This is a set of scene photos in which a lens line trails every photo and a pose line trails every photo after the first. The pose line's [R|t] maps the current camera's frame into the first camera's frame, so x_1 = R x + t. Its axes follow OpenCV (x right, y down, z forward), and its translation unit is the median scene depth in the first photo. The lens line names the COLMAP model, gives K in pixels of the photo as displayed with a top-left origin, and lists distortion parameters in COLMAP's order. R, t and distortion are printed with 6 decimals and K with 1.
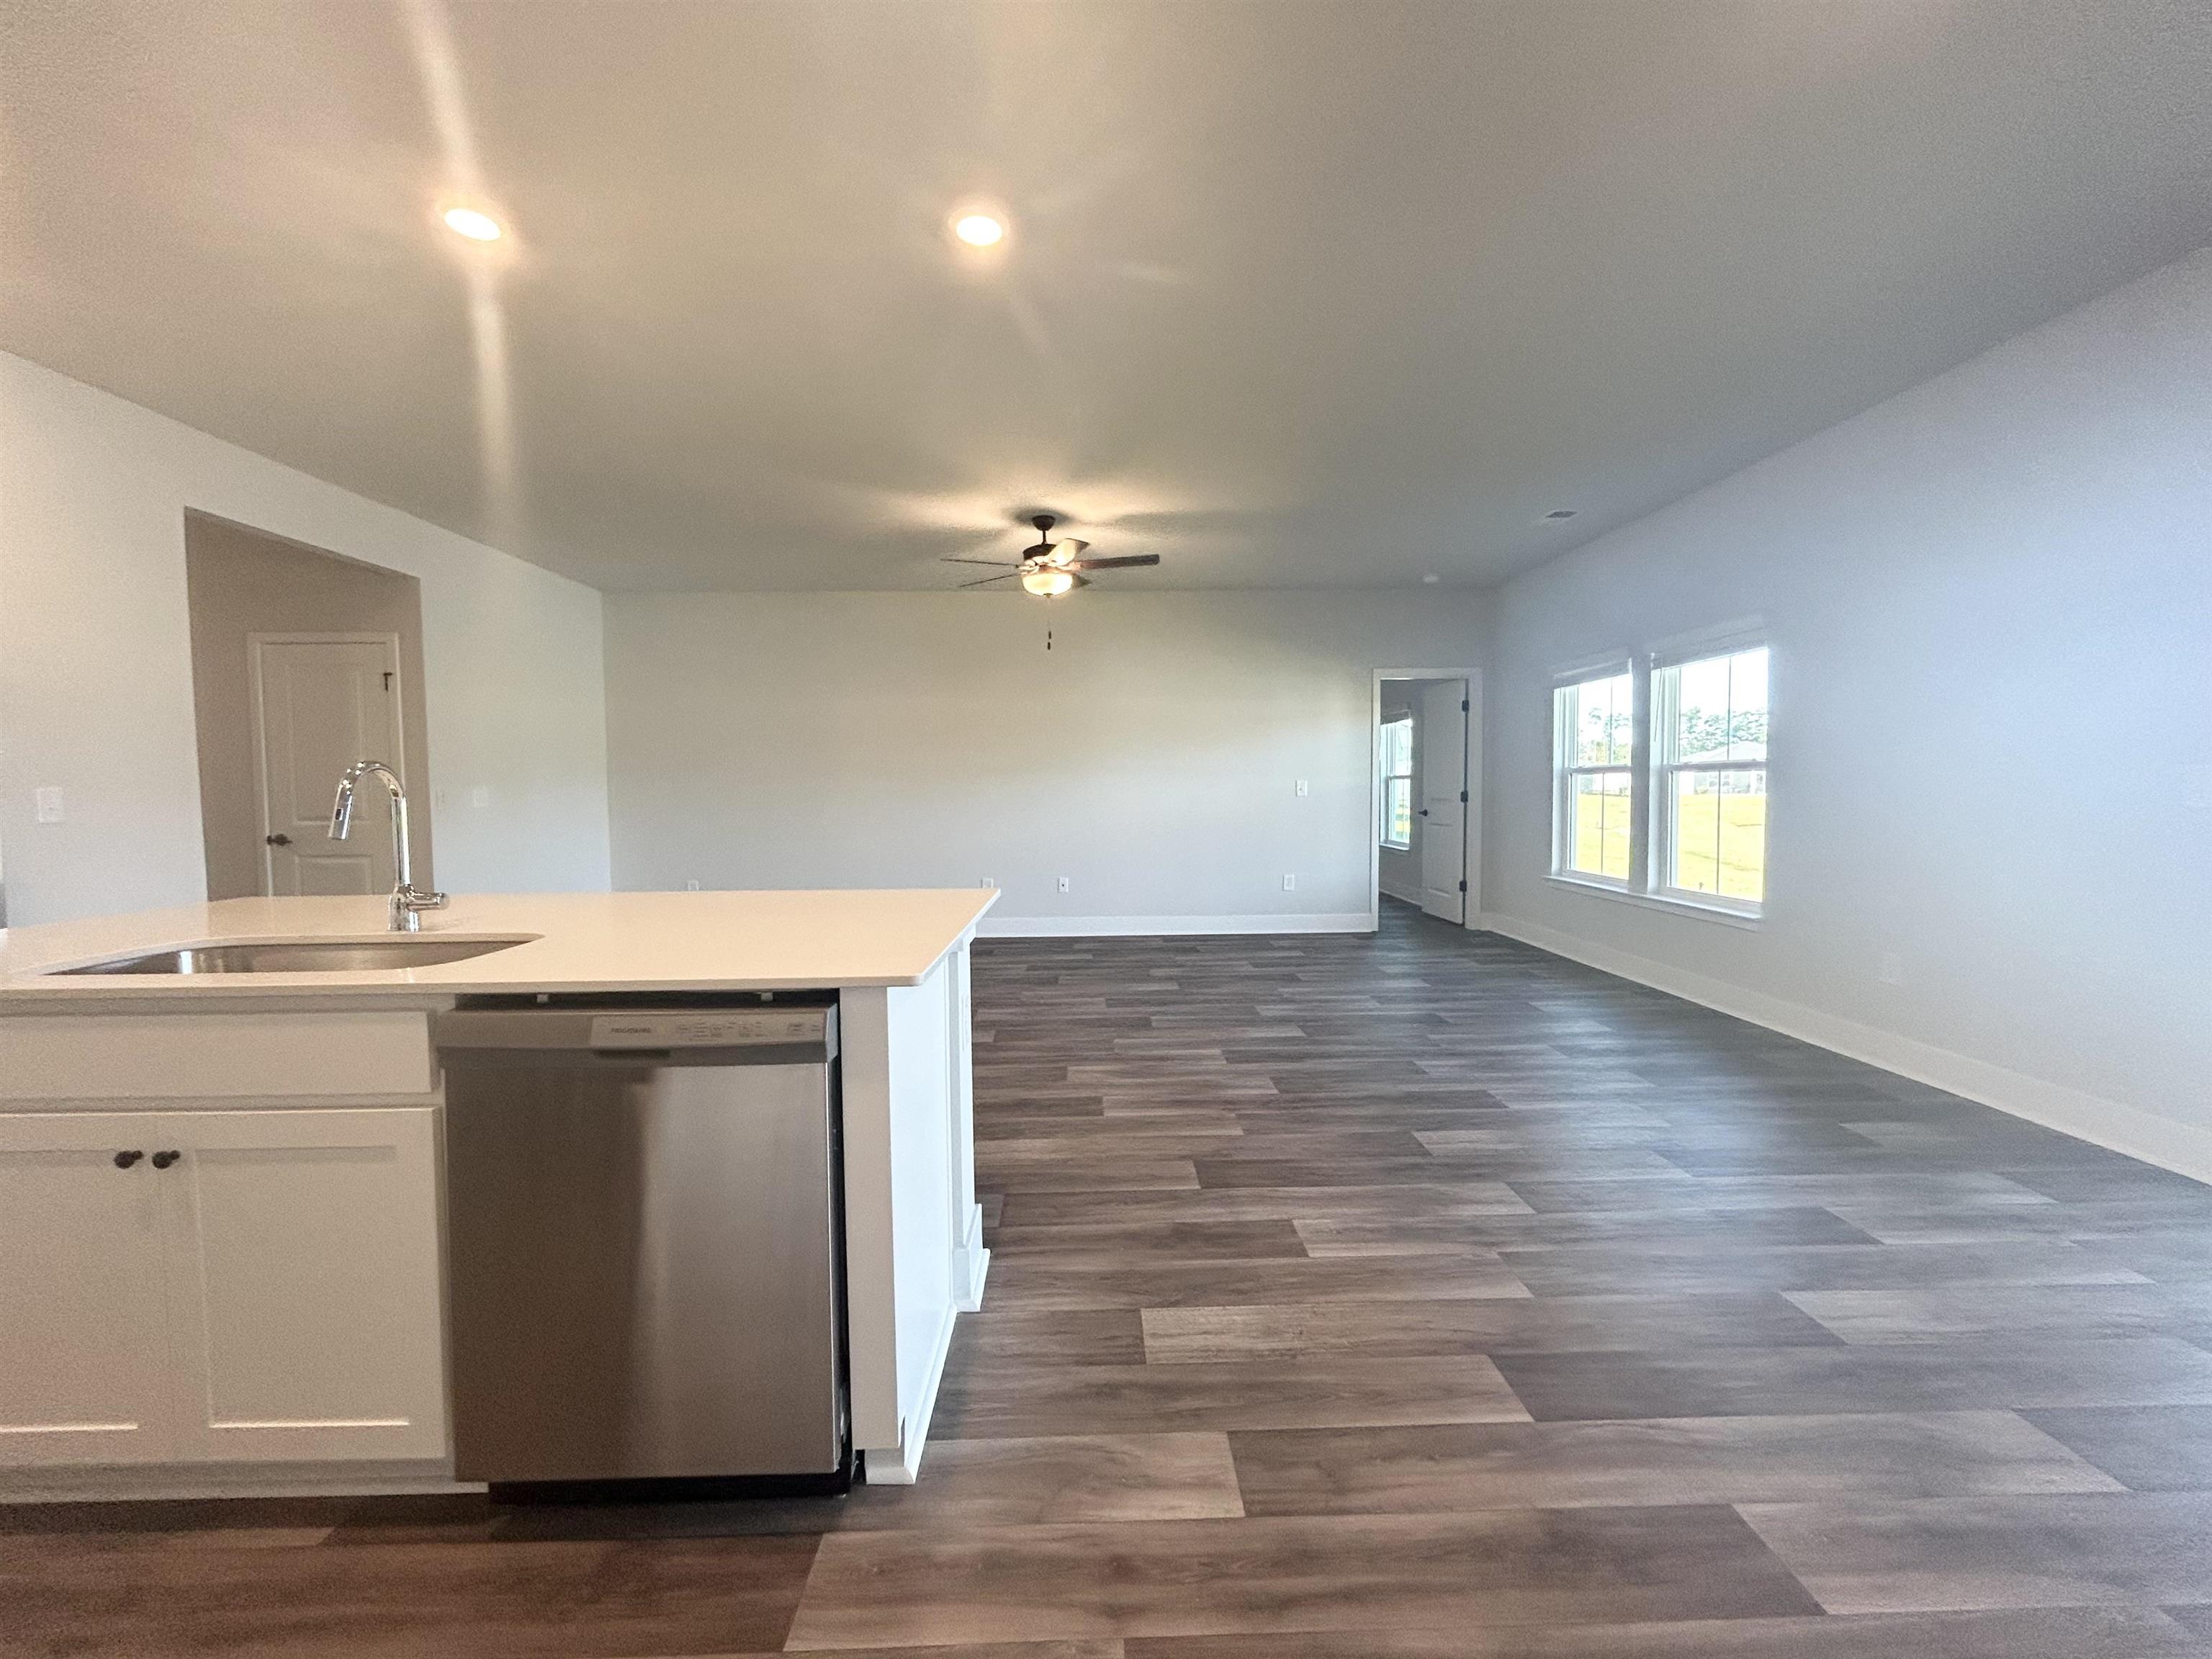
lens RADIAL K [[884.7, 0, 1101.8], [0, 884.7, 825.7], [0, 0, 1]] dist [-0.001642, 0.000149]
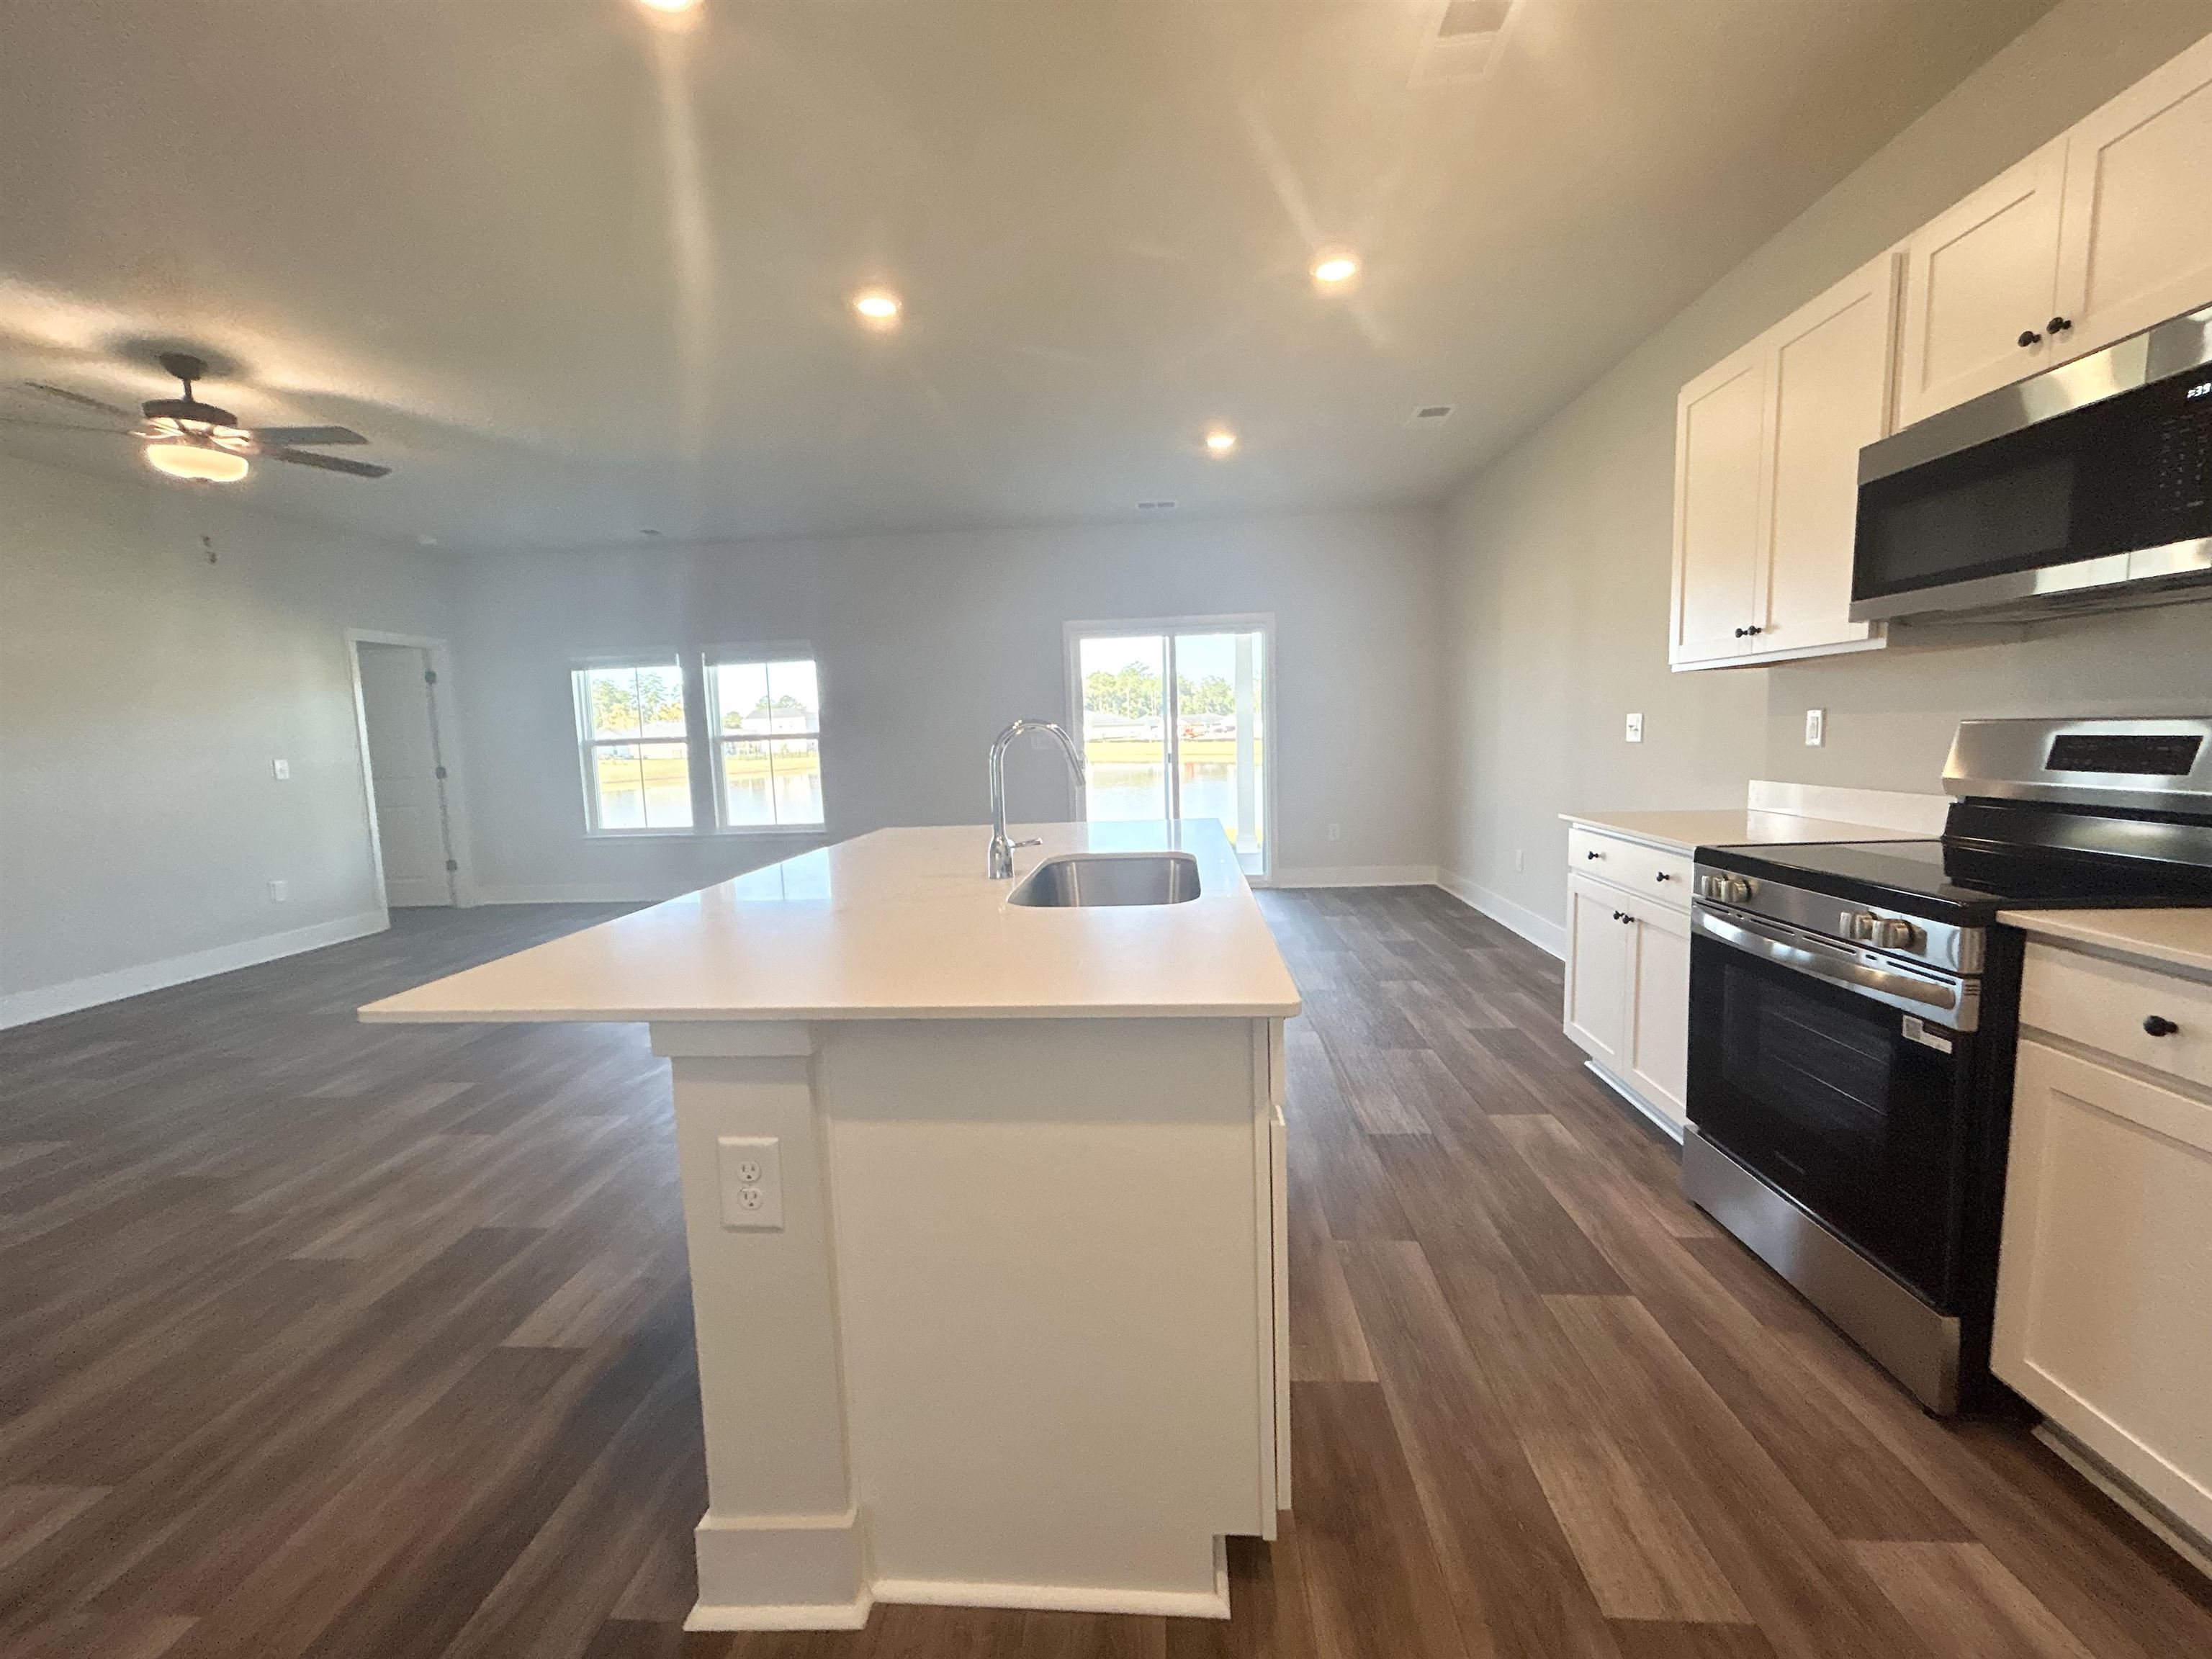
lens RADIAL K [[901.5, 0, 1106.0], [0, 901.5, 829.5], [0, 0, 1]] dist [-0.001168, 0.000051]
pose [[0.095737, -0.099784, 0.990393, -0.768908], [0.079944, 0.992520, 0.092270, -0.006510], [-0.992191, 0.070342, 0.102998, 0.297567]]
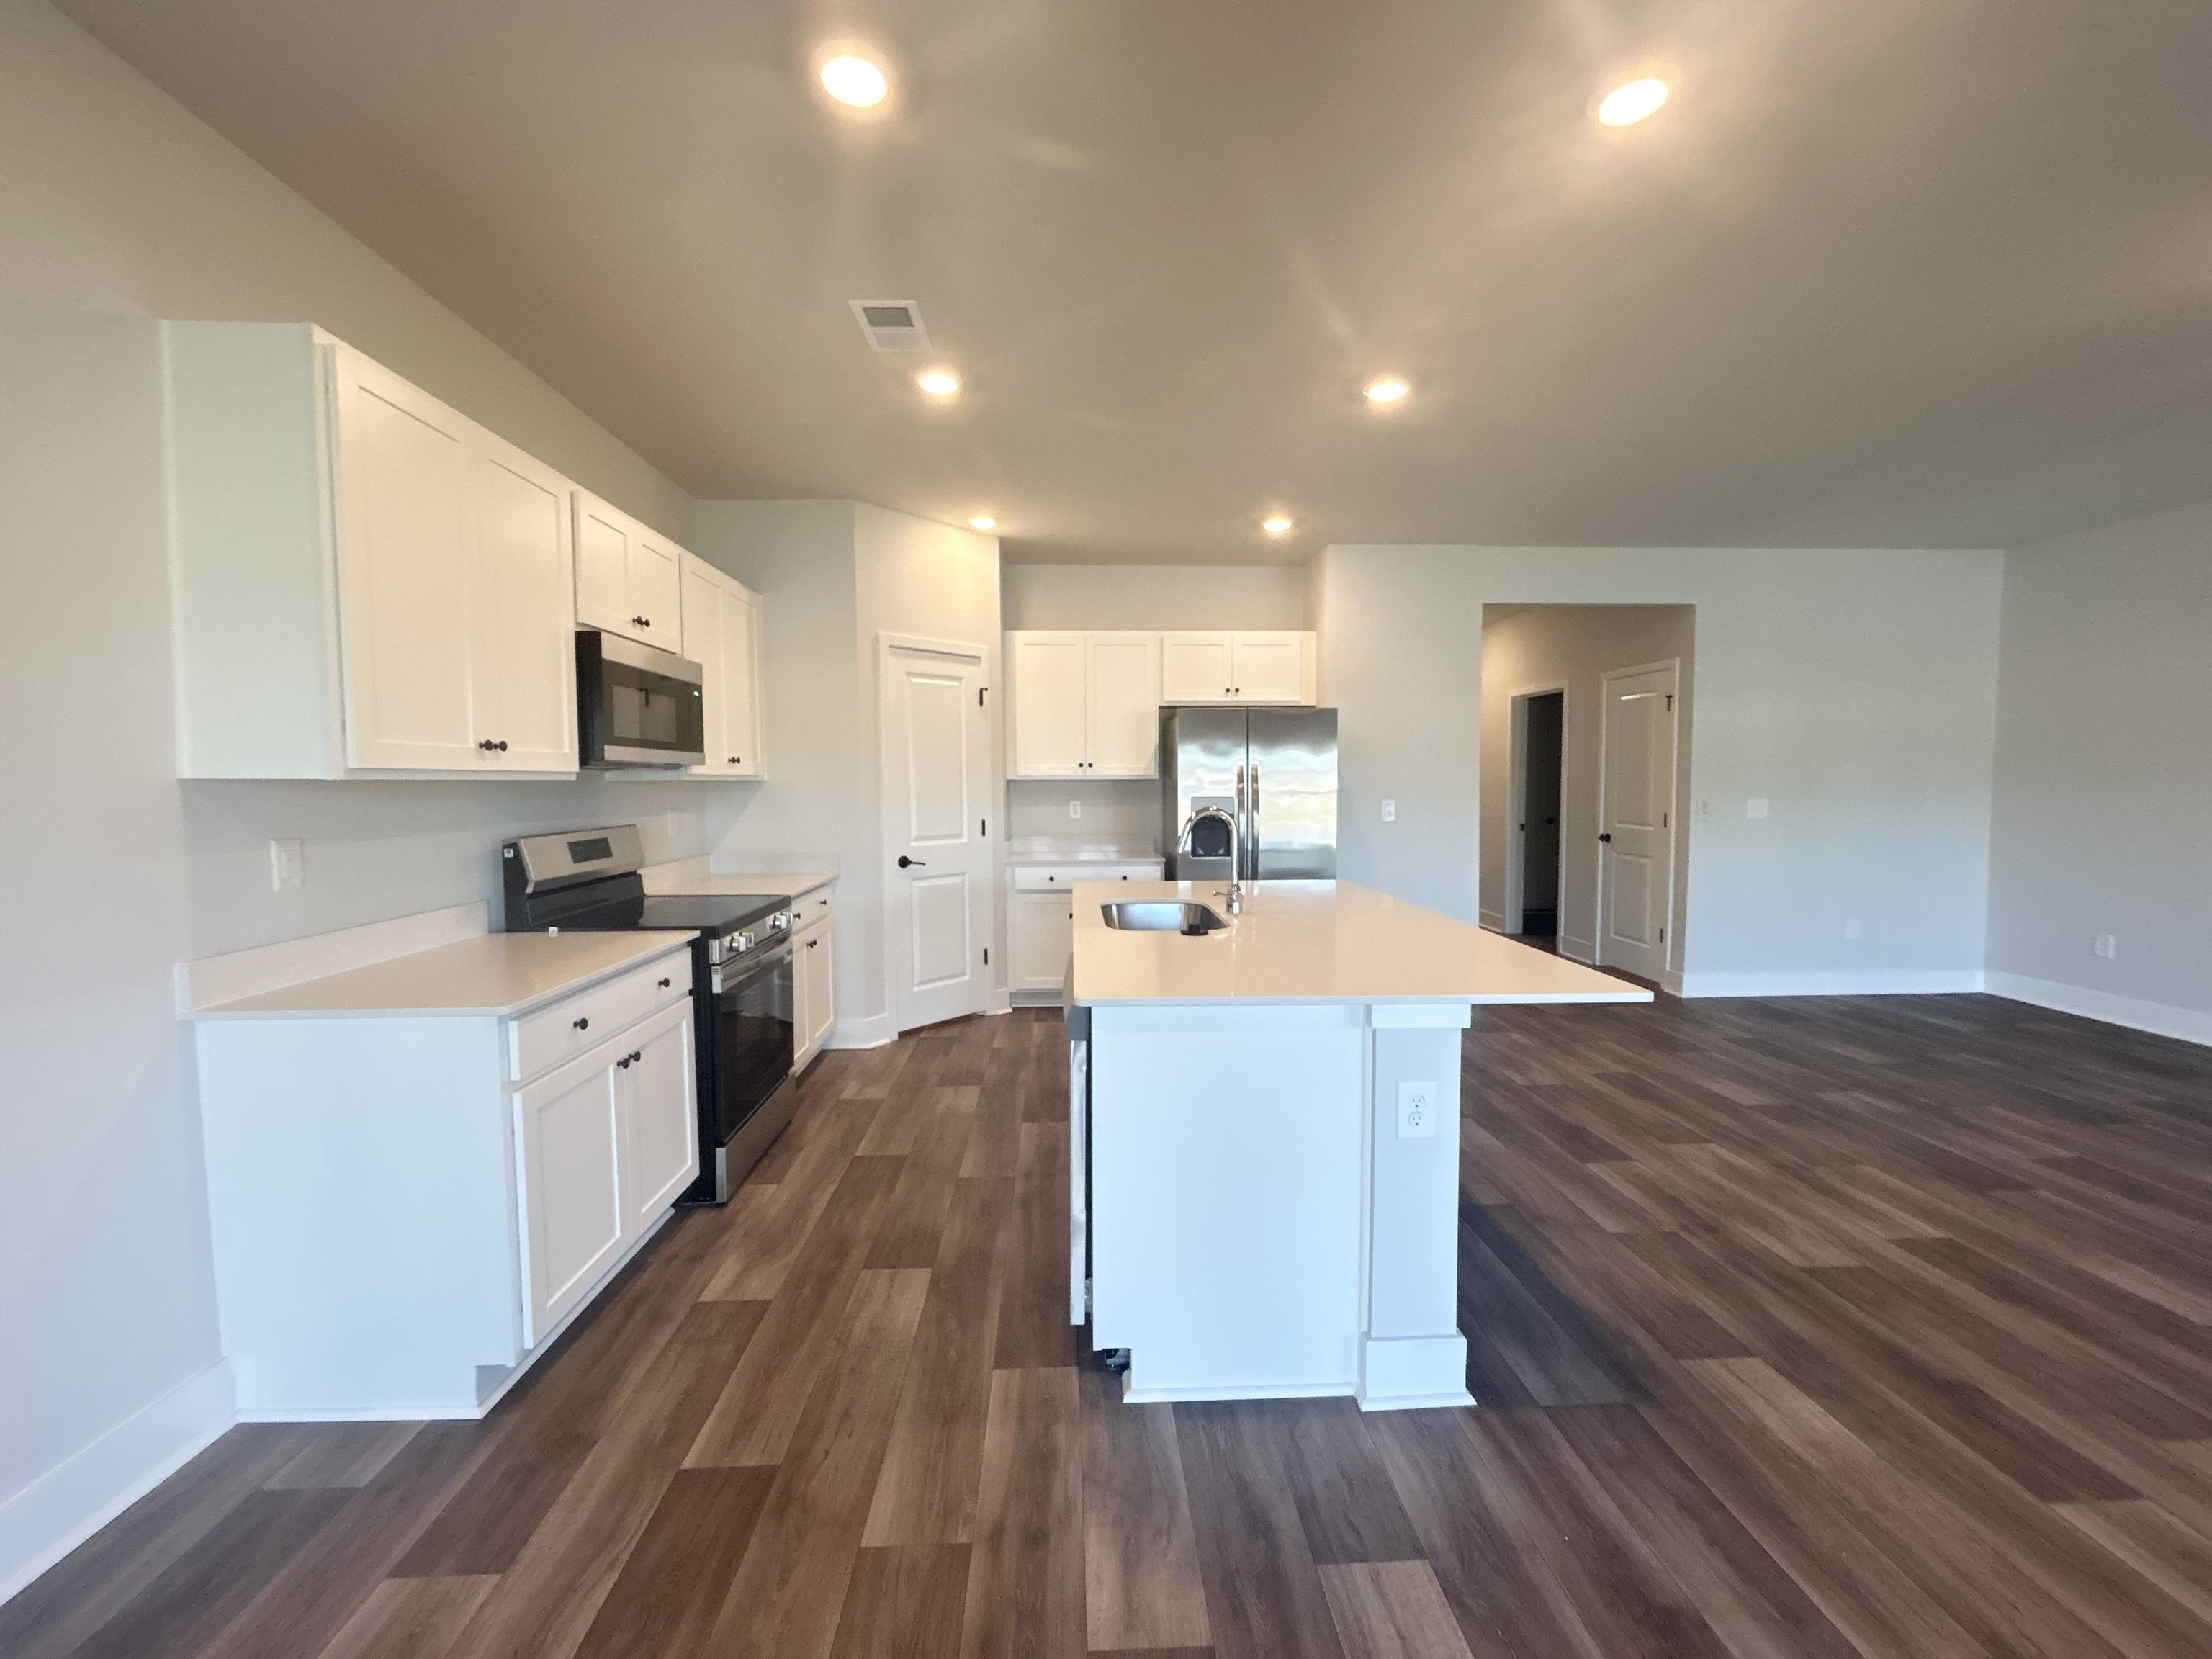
lens RADIAL K [[861.4, 0, 1106.0], [0, 861.4, 829.5], [0, 0, 1]] dist [0.012549, 0.000049]
pose [[0.033884, 0.054071, -0.997962, 0.292039], [-0.041008, 0.997770, 0.052669, -0.034477], [0.998584, 0.039140, 0.036026, 0.277647]]
